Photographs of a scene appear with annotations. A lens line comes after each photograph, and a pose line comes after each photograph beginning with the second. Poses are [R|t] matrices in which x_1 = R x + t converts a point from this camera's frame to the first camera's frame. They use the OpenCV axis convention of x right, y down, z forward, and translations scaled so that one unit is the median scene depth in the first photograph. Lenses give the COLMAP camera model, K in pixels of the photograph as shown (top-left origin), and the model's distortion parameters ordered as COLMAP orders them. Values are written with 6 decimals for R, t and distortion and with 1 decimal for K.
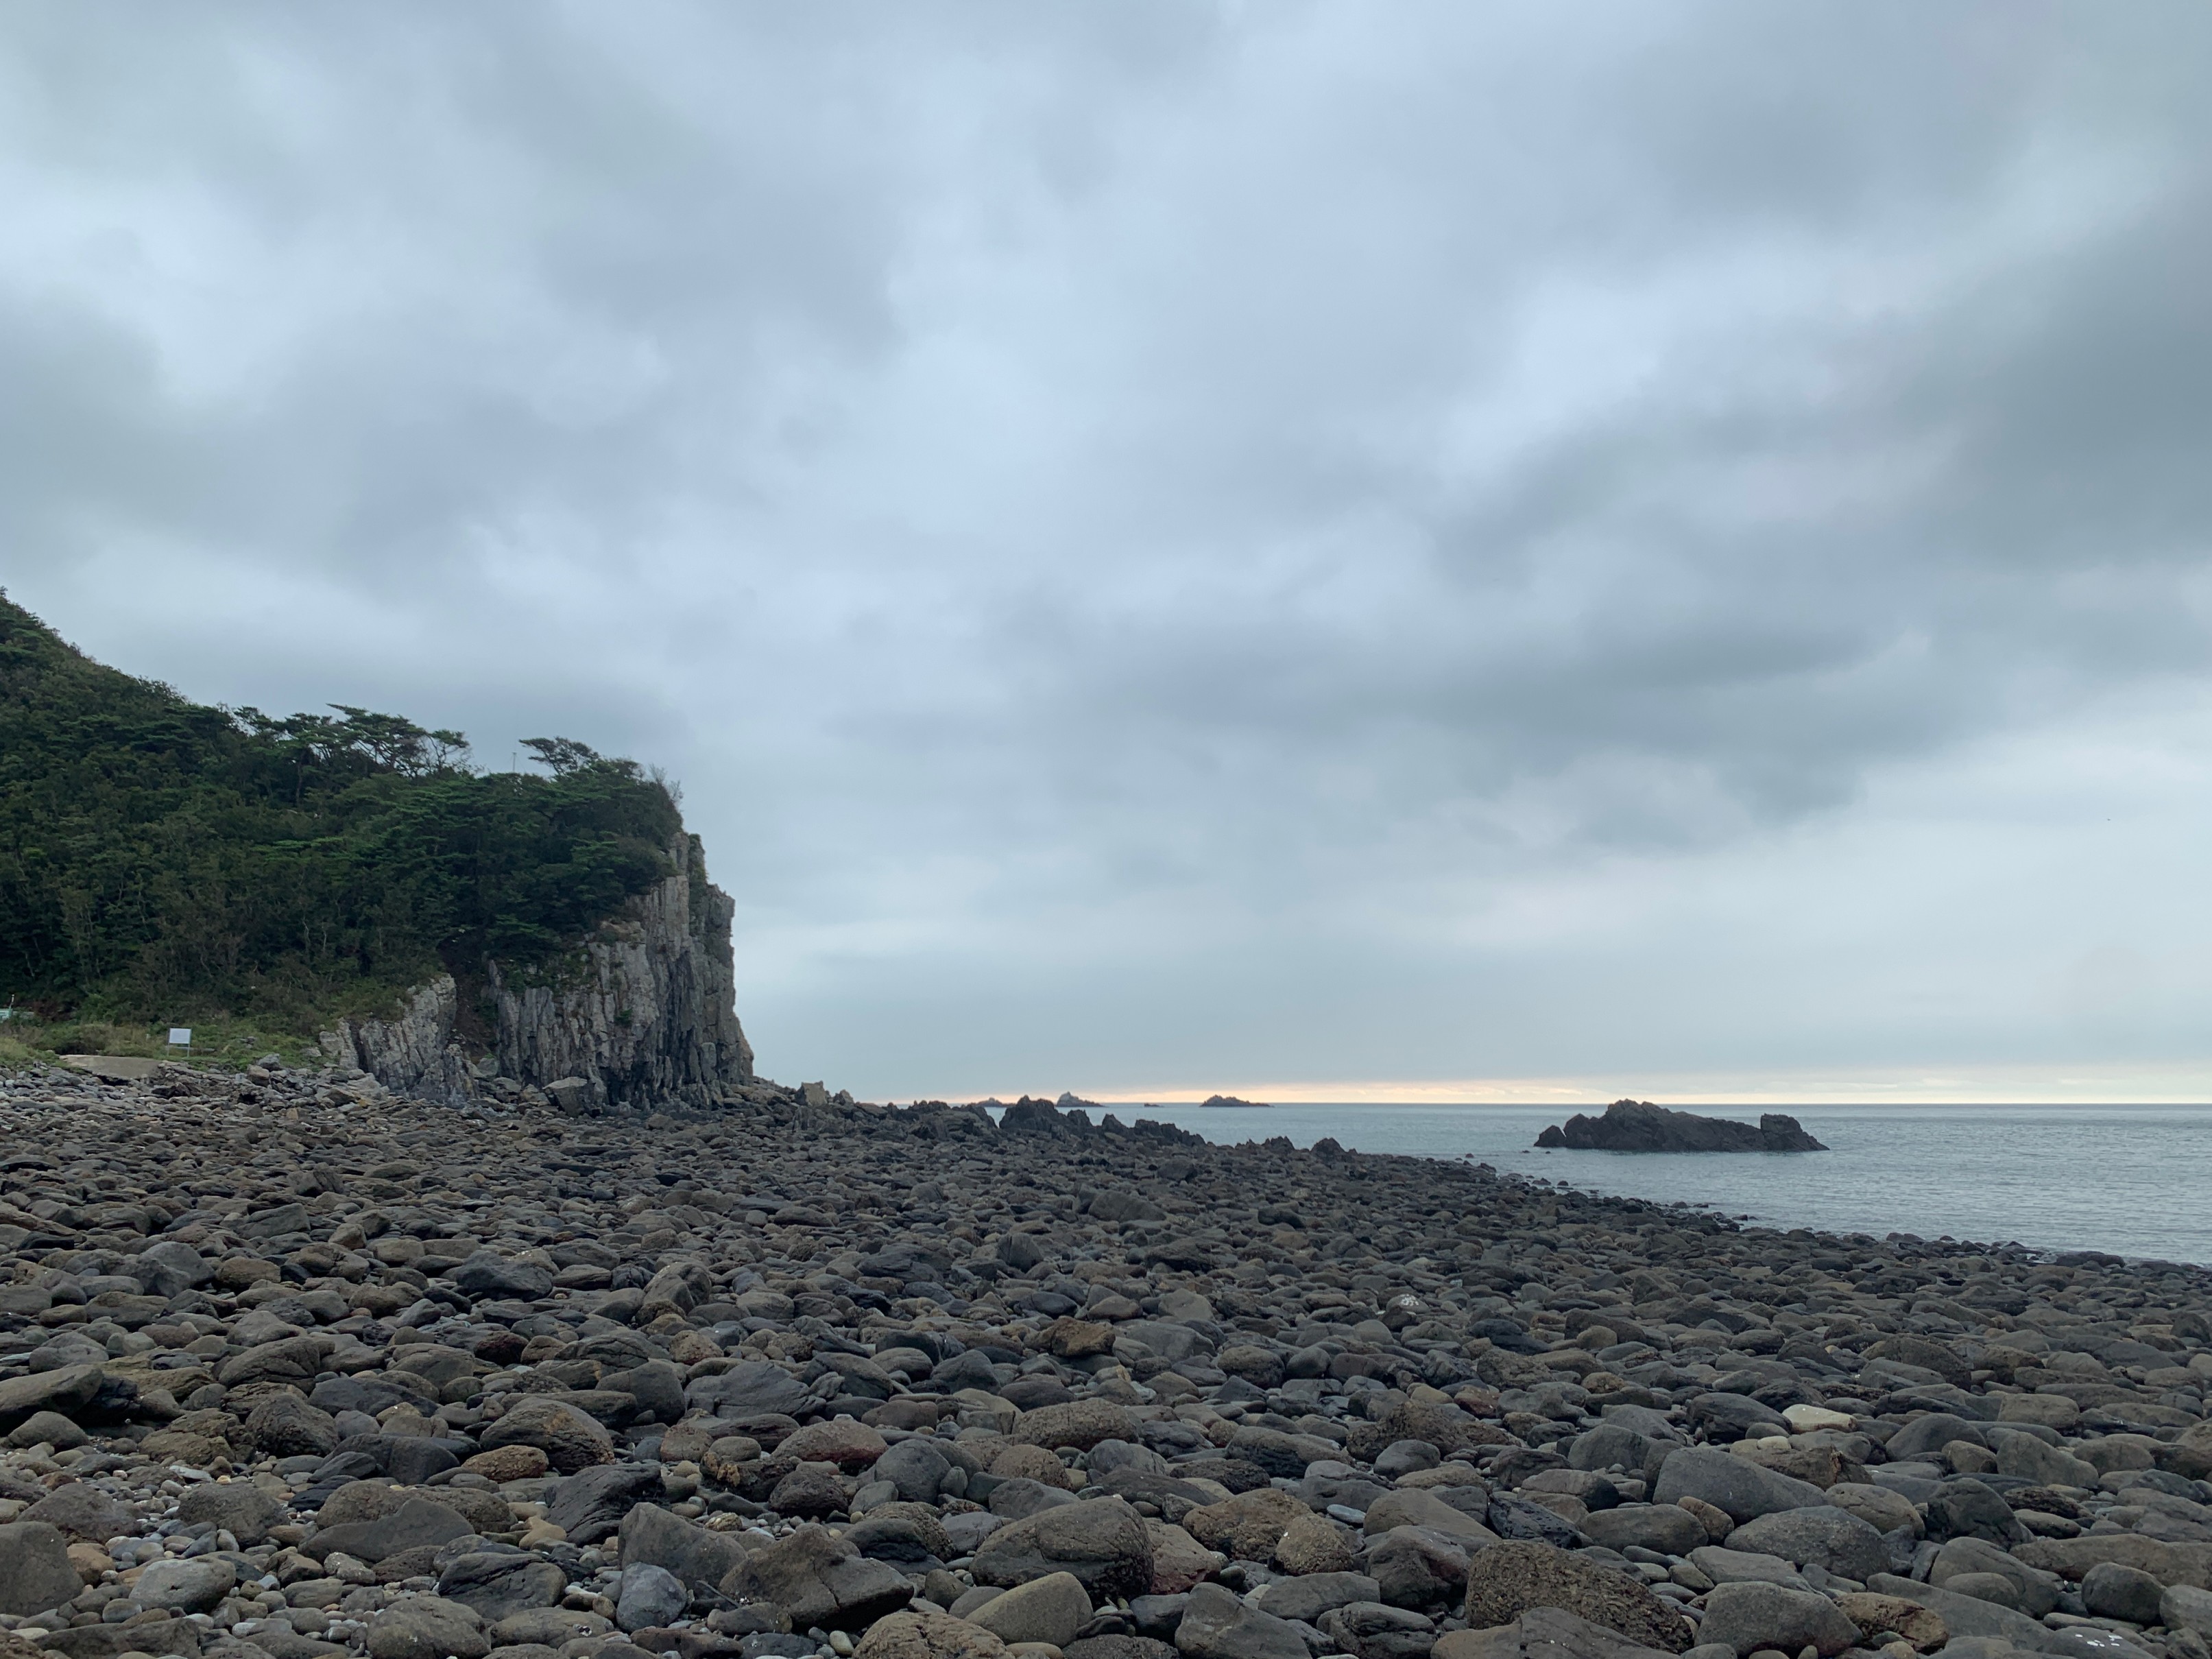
lens RADIAL K [[1697.0, 0, 1158.6], [0, 1697.0, 830.2], [0, 0, 1]] dist [0.068681, -0.084346]
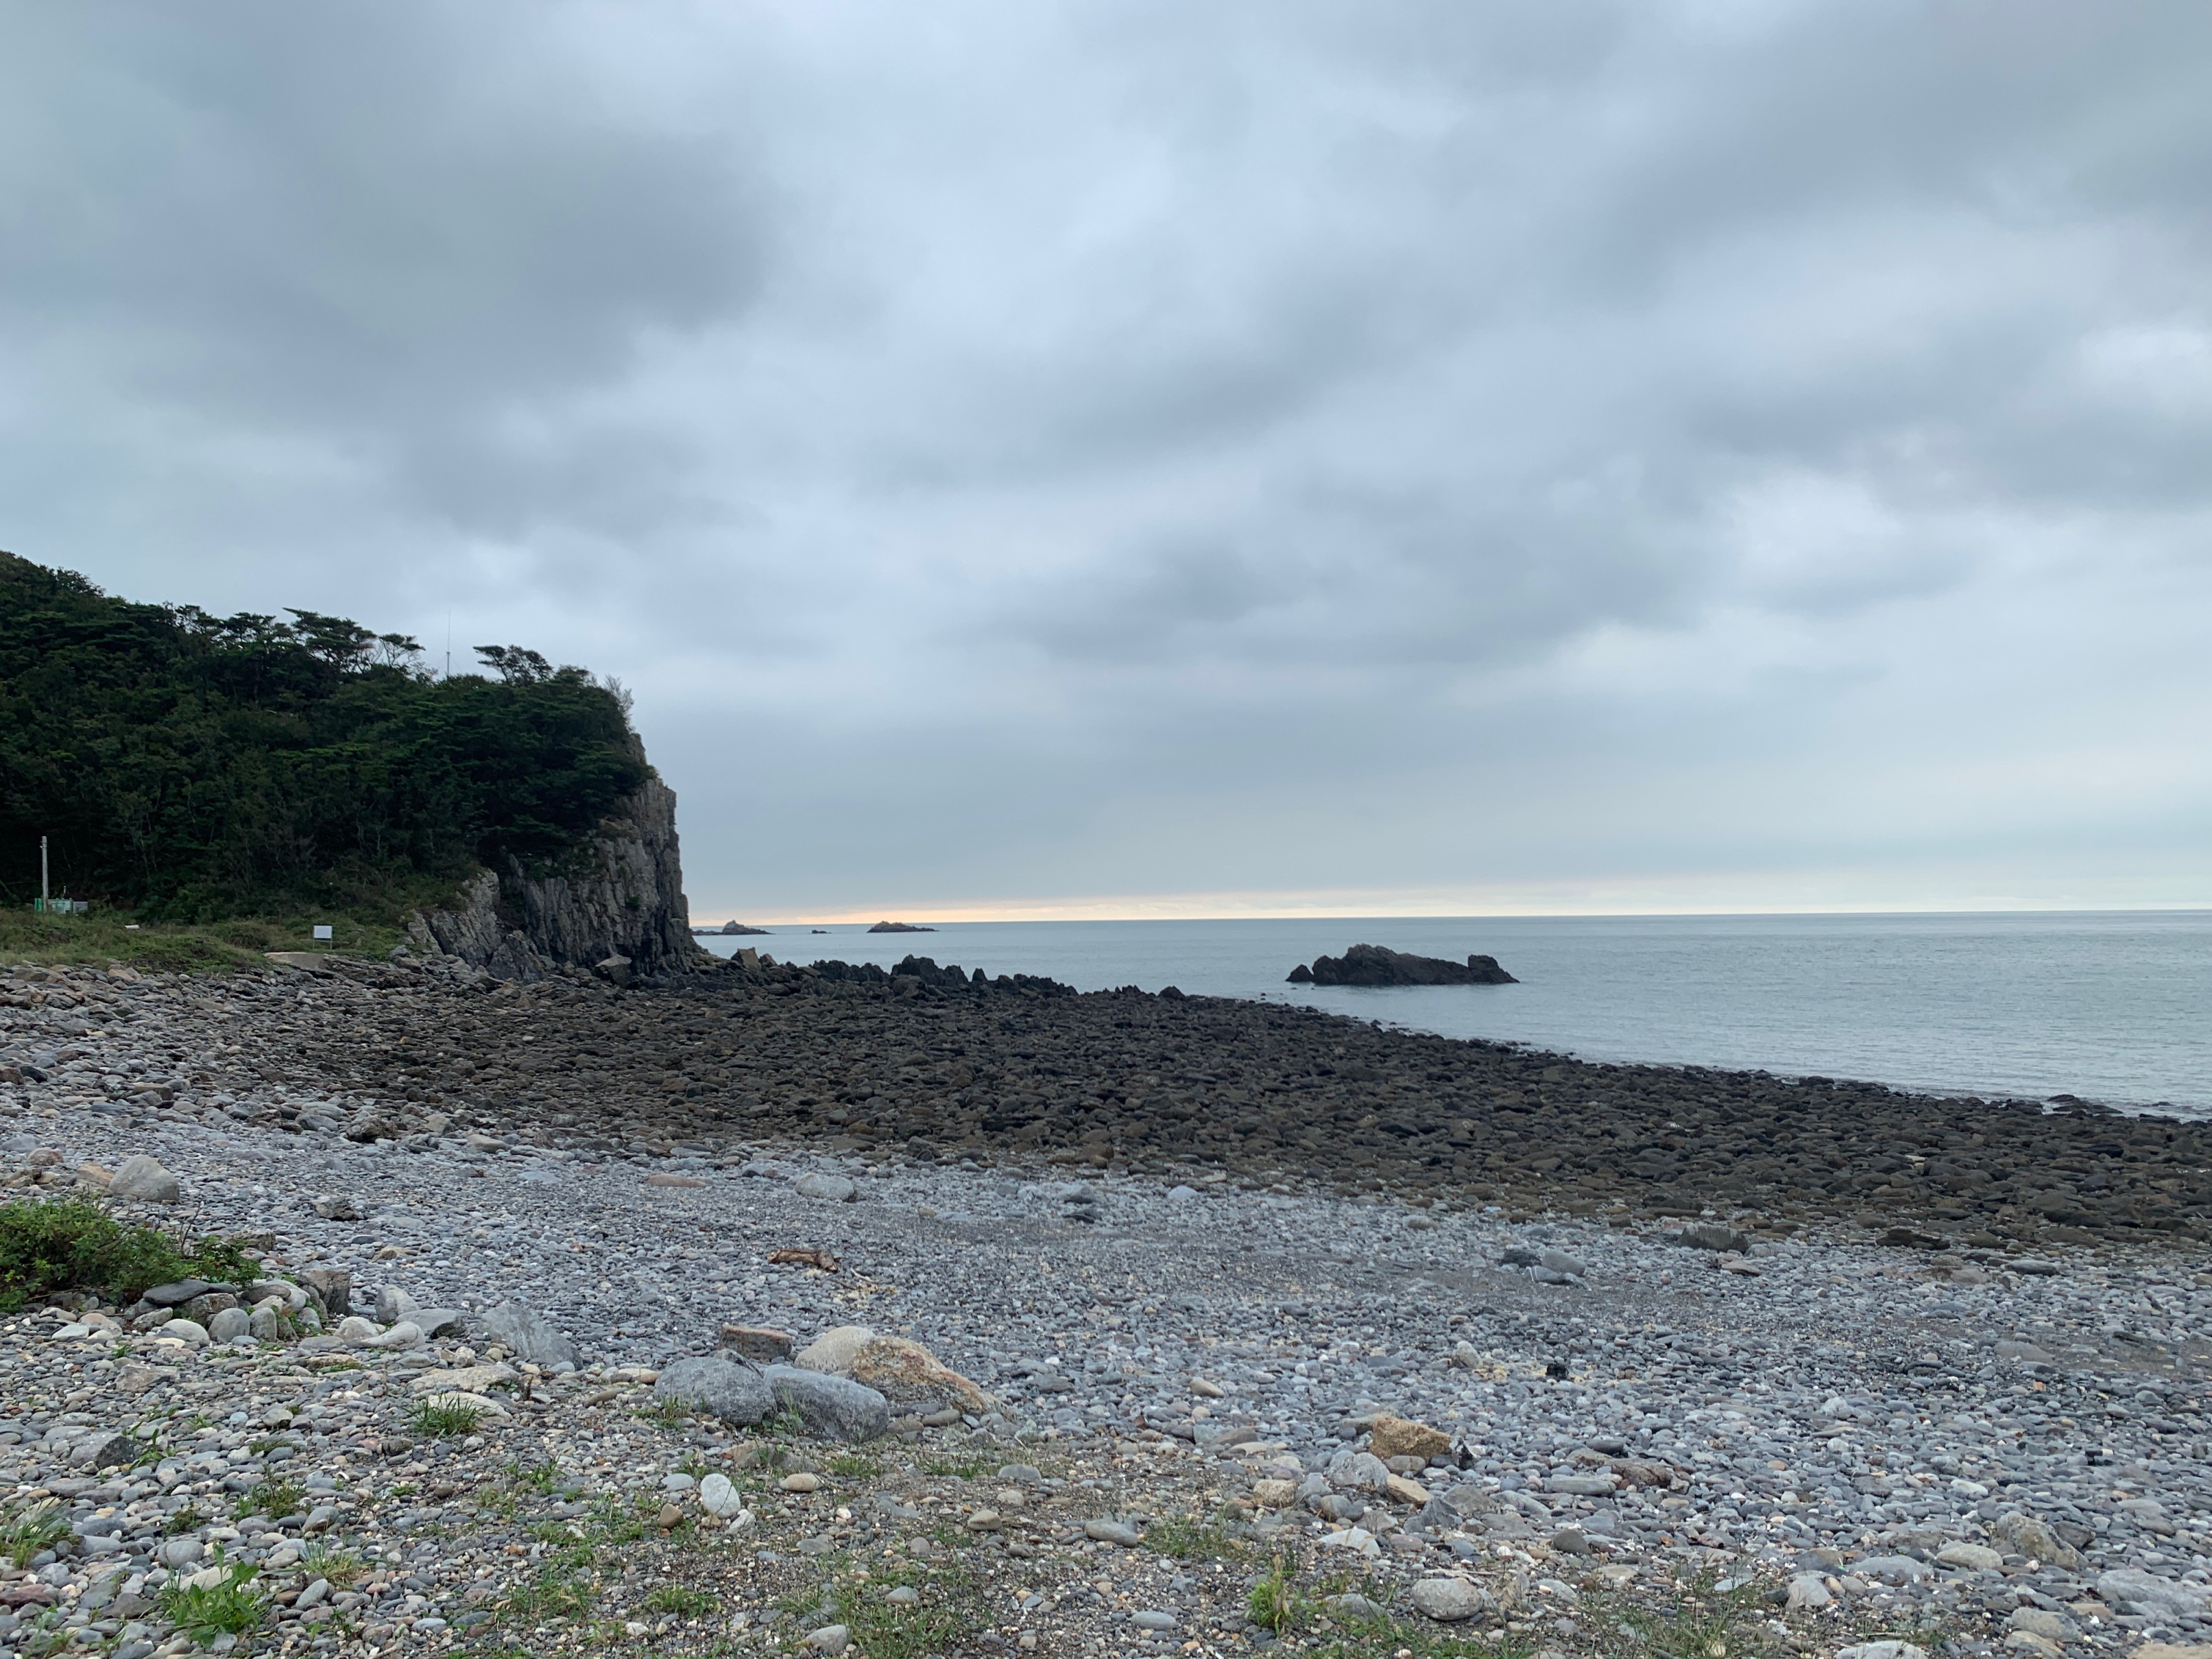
lens RADIAL K [[1697.0, 0, 1158.6], [0, 1697.0, 830.2], [0, 0, 1]] dist [0.068681, -0.084346]
pose [[0.973851, 0.002640, 0.227173, -0.223152], [-0.027284, 0.994054, 0.105411, -0.073803], [-0.225544, -0.108852, 0.968133, -0.219698]]
